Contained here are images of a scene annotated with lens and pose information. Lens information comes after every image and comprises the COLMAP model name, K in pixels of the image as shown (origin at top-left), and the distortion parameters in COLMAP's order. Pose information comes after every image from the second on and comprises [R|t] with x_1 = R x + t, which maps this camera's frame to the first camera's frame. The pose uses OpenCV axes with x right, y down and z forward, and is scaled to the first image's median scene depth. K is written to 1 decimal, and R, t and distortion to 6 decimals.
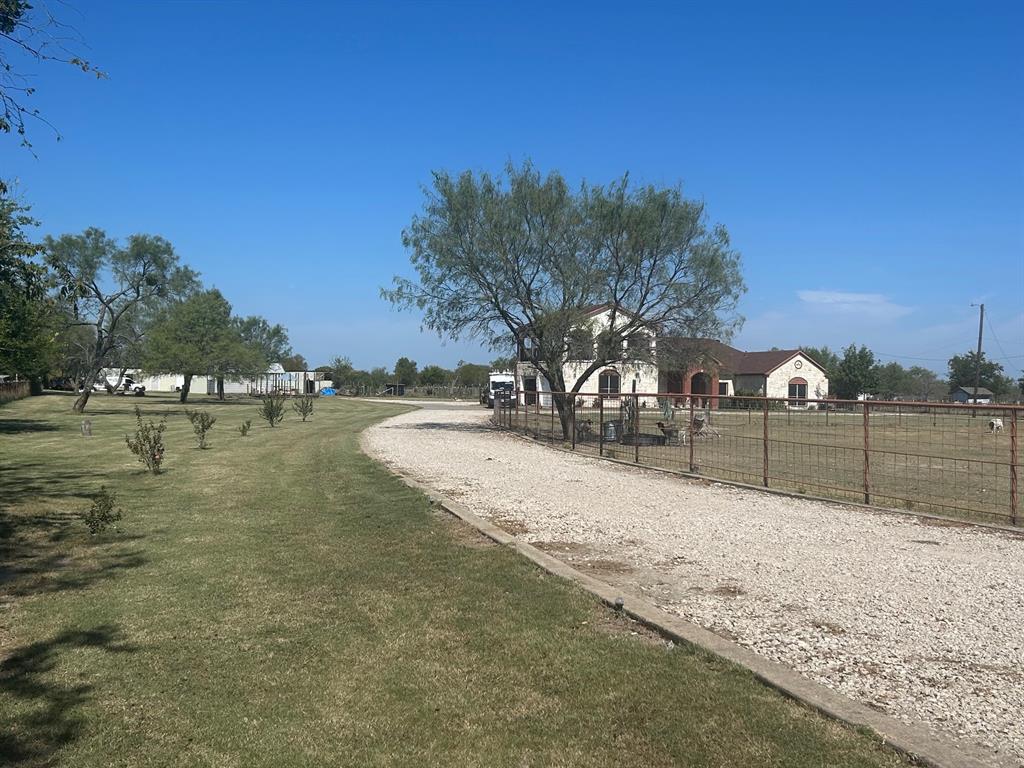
lens RADIAL K [[975.6, 0, 511.2], [0, 975.6, 383.1], [0, 0, 1]] dist [0.038596, 0.000000]
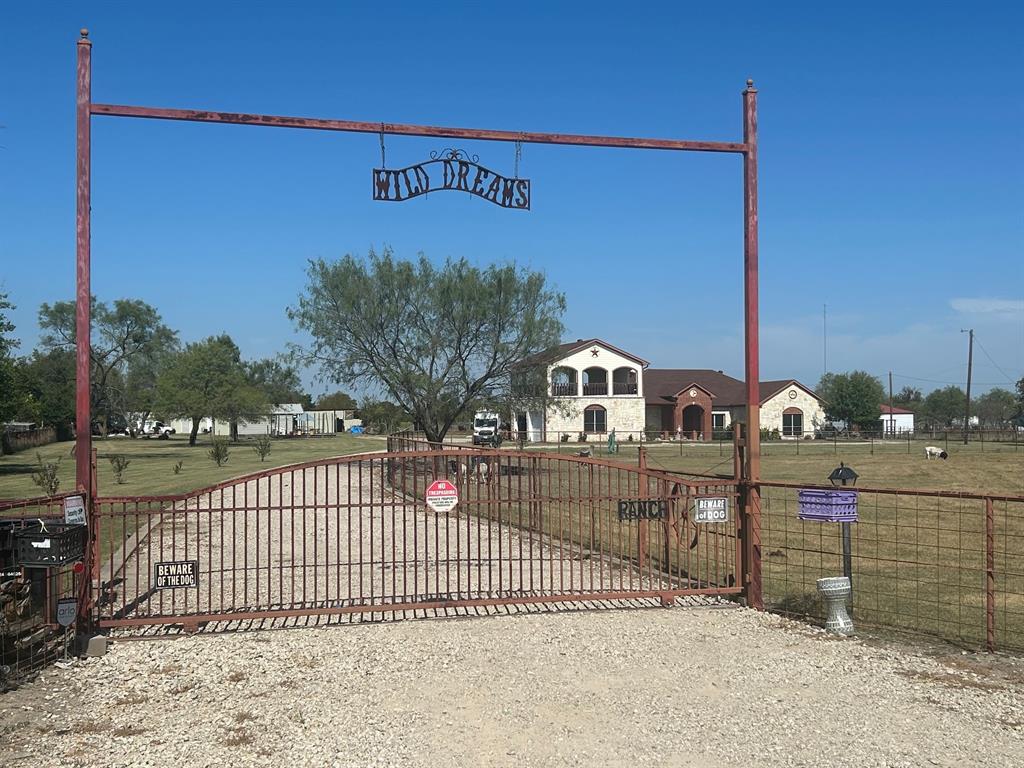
lens RADIAL K [[1094.2, 0, 512.3], [0, 1094.2, 380.3], [0, 0, 1]] dist [0.090142, 0.000000]
pose [[0.995319, -0.025293, -0.093275, 0.114872], [0.022375, 0.999231, -0.032193, -0.003740], [0.094017, 0.029956, 0.995120, -0.141962]]
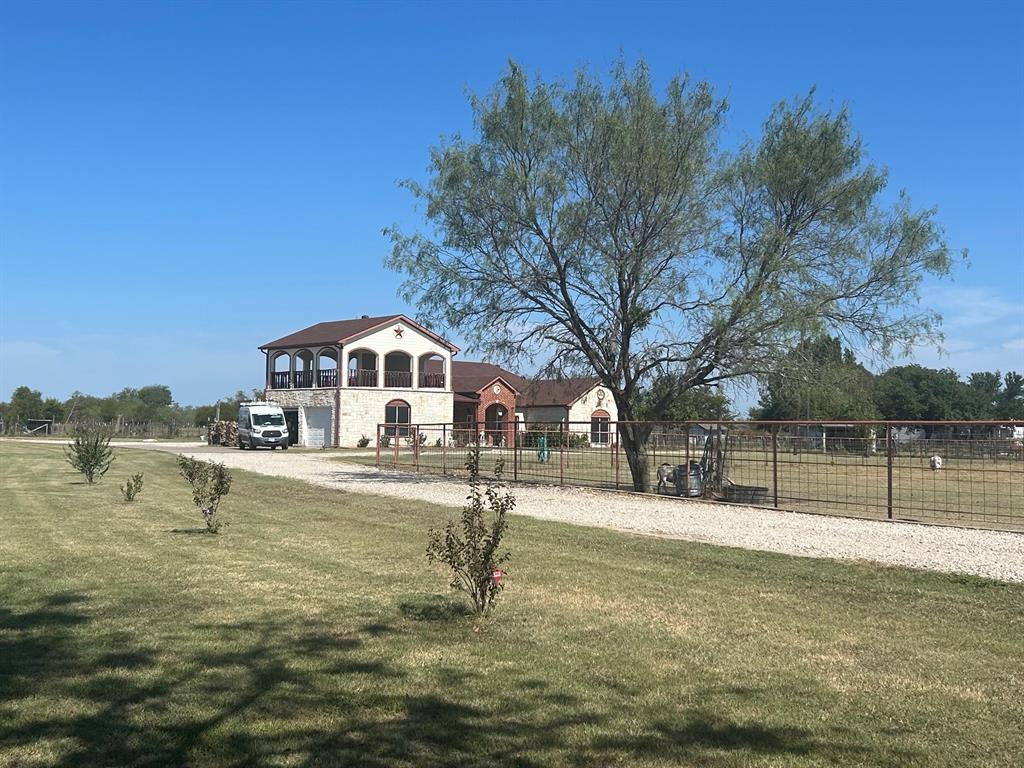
lens RADIAL K [[1094.2, 0, 513.4], [0, 1094.2, 383.4], [0, 0, 1]] dist [0.090142, 0.000000]
pose [[0.937557, 0.010548, 0.347671, -0.112756], [0.001039, 0.999451, -0.033125, 0.002763], [-0.347829, 0.031418, 0.937031, 0.127788]]
